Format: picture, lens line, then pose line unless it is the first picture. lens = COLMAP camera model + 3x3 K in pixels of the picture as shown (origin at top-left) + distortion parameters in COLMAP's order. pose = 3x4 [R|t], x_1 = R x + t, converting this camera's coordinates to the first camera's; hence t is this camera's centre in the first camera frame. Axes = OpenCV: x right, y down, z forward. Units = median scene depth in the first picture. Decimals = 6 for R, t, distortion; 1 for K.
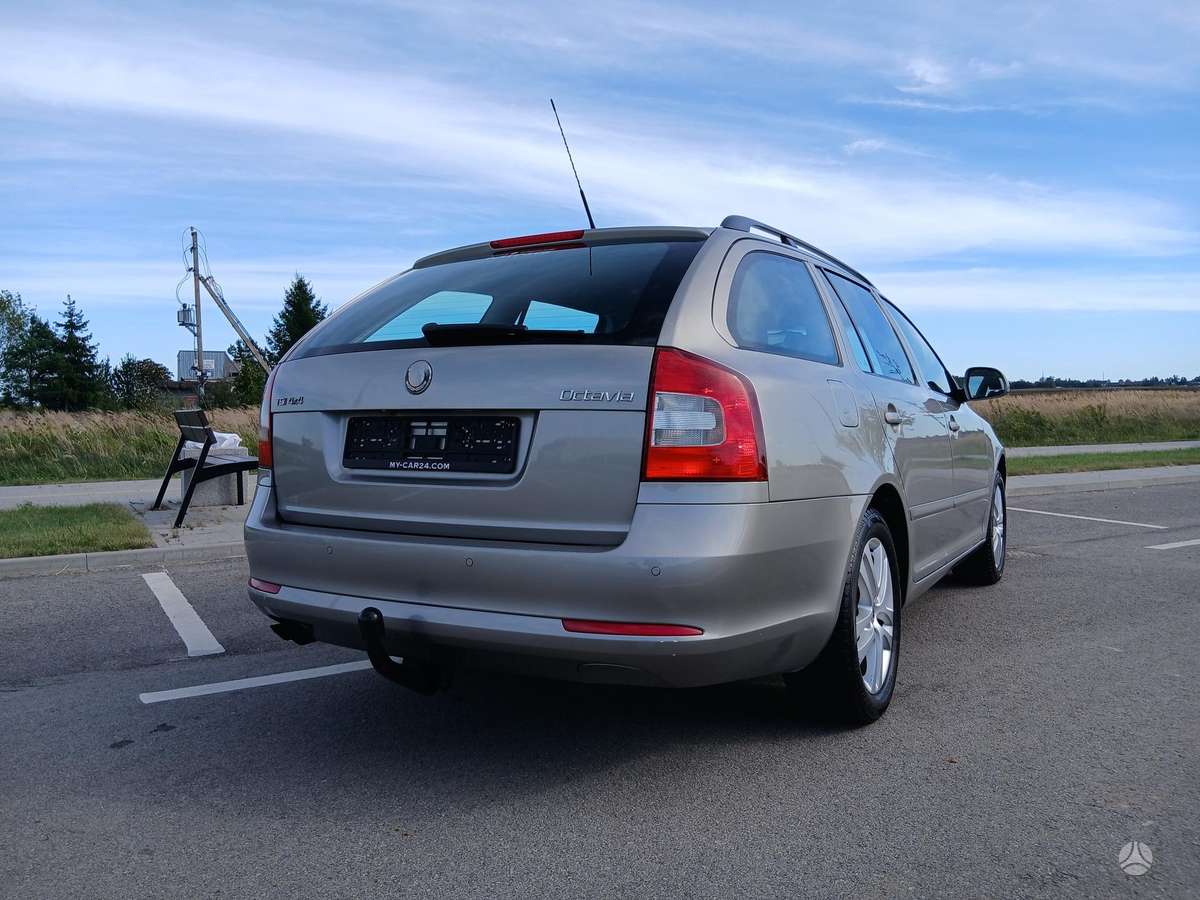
lens RADIAL K [[888.2, 0, 569.5], [0, 888.2, 444.5], [0, 0, 1]] dist [0.067899, -0.117242]
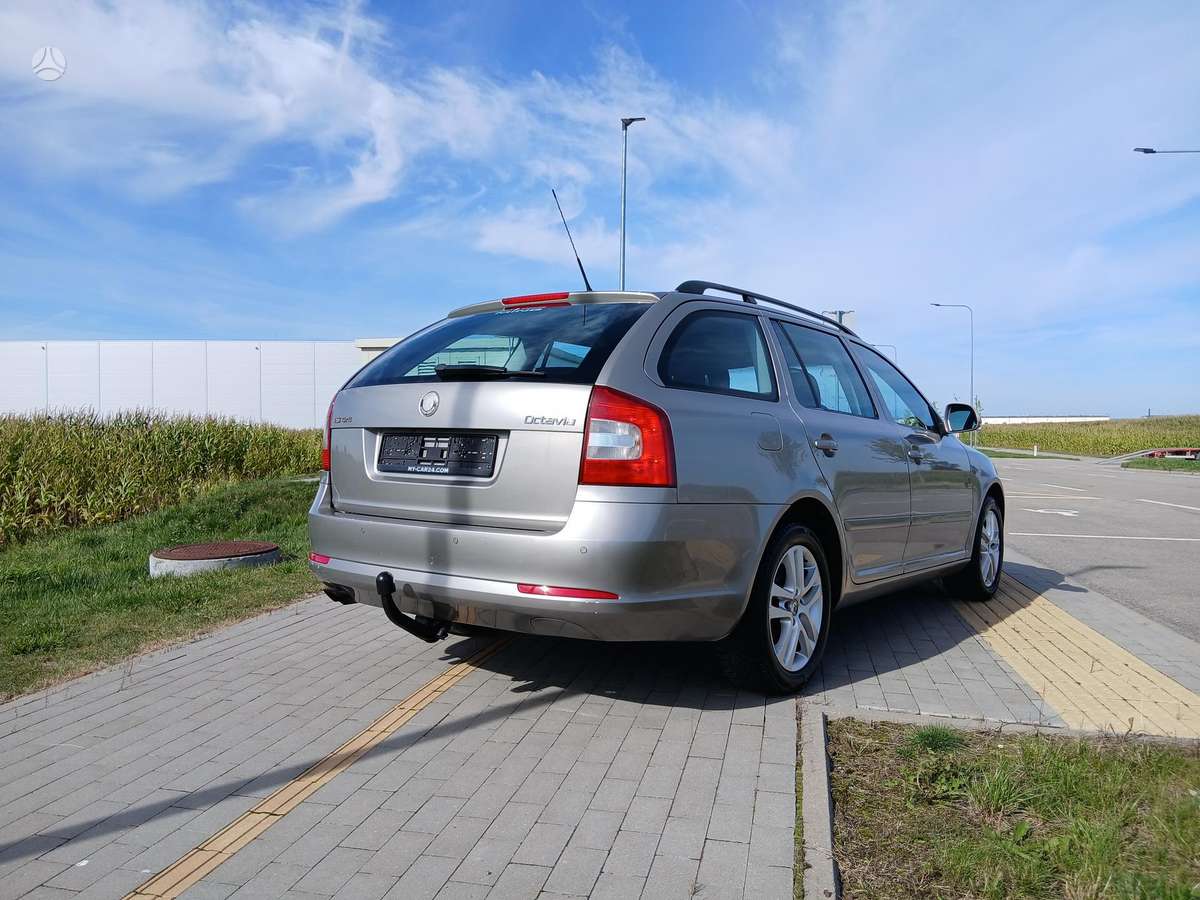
lens RADIAL K [[925.2, 0, 600.0], [0, 925.2, 450.0], [0, 0, 1]] dist [0.069285, -0.141441]
pose [[0.993229, 0.026741, -0.113053, 0.245045], [-0.029145, 0.999382, -0.019660, 0.013782], [0.112458, 0.022822, 0.993394, -0.361374]]
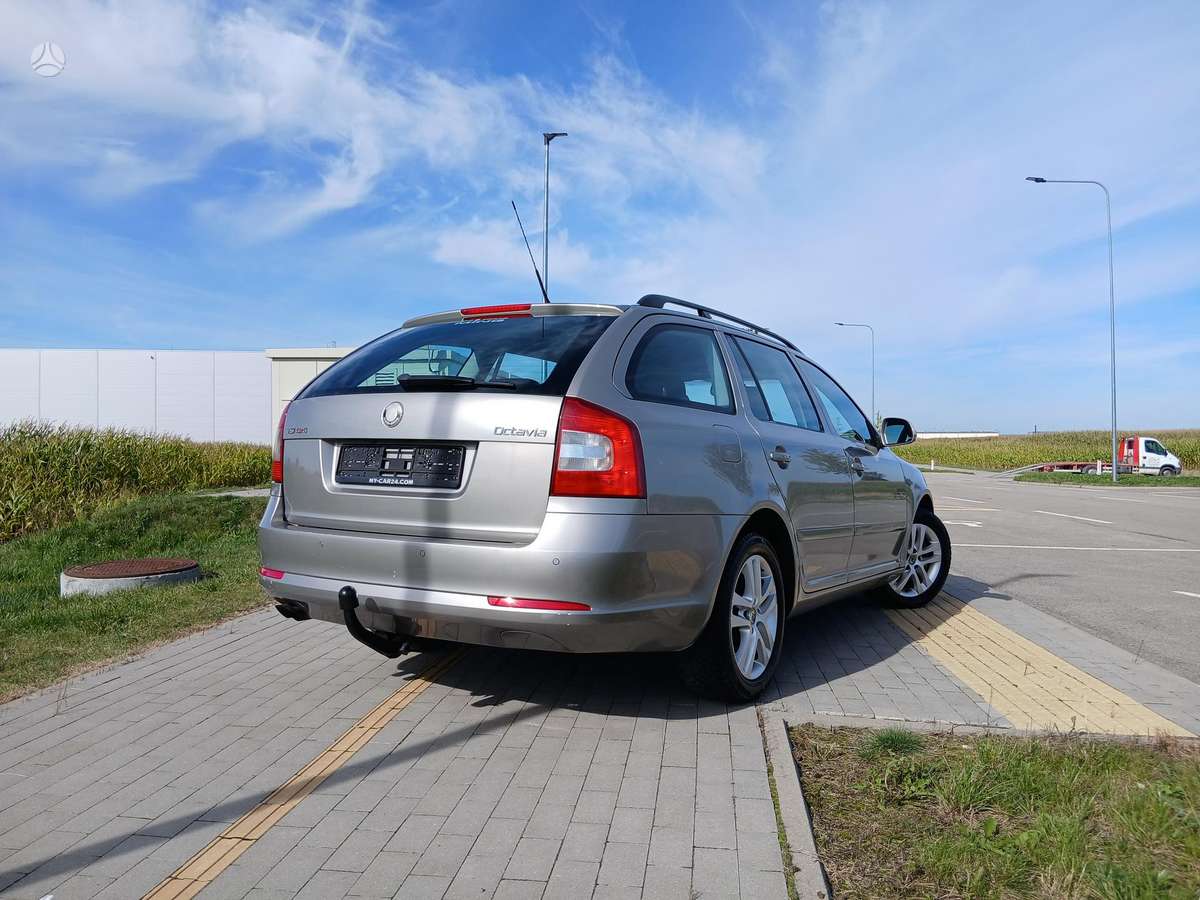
lens RADIAL K [[925.2, 0, 600.0], [0, 925.2, 450.0], [0, 0, 1]] dist [0.069285, -0.141441]
pose [[0.999526, 0.026711, -0.015319, 0.159452], [-0.027274, 0.998911, -0.037859, 0.020472], [0.014291, 0.038259, 0.999166, -0.369424]]
